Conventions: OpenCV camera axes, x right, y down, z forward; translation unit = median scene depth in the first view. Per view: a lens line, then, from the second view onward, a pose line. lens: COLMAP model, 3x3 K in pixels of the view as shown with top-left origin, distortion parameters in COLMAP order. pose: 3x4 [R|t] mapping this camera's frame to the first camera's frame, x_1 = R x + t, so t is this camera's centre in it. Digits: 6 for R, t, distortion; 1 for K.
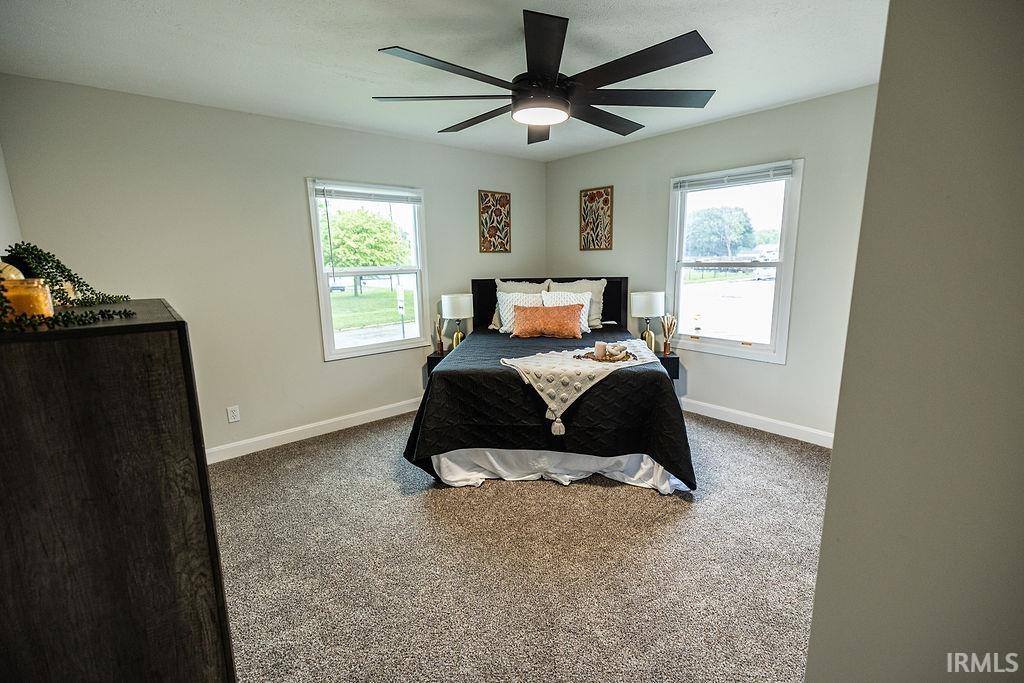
lens RADIAL K [[433.3, 0, 512.9], [0, 433.3, 338.5], [0, 0, 1]] dist [0.003169, 0.000240]
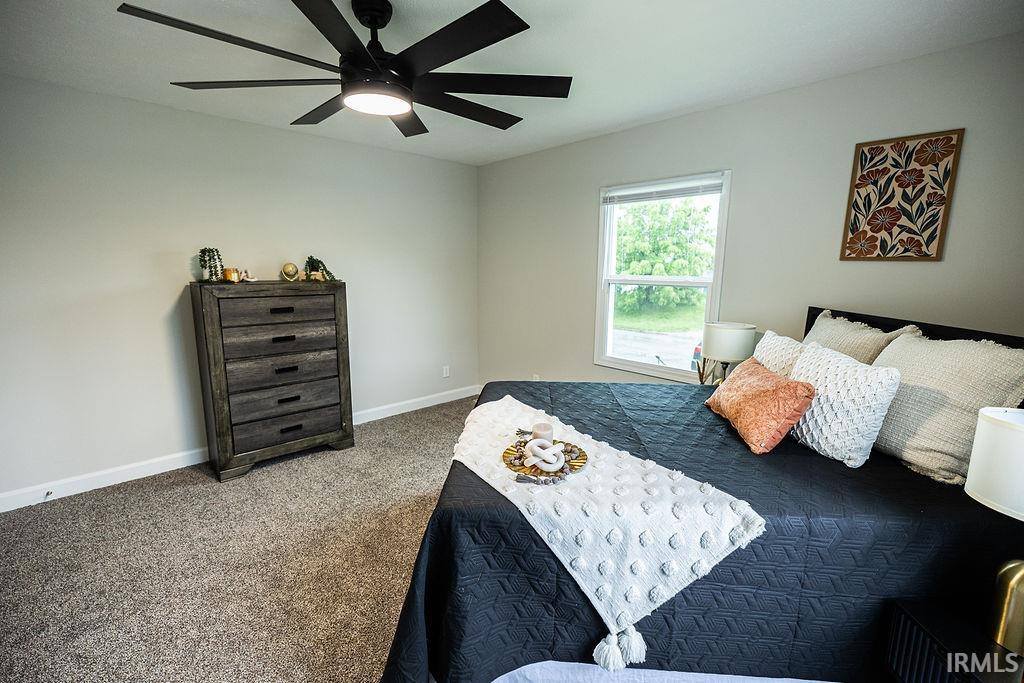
lens RADIAL K [[433.3, 0, 512.9], [0, 433.3, 338.5], [0, 0, 1]] dist [0.003169, 0.000240]
pose [[0.080934, 0.191122, -0.978224, 0.444393], [-0.187356, 0.966866, 0.173402, -0.119532], [0.978952, 0.169242, 0.114060, 0.544941]]
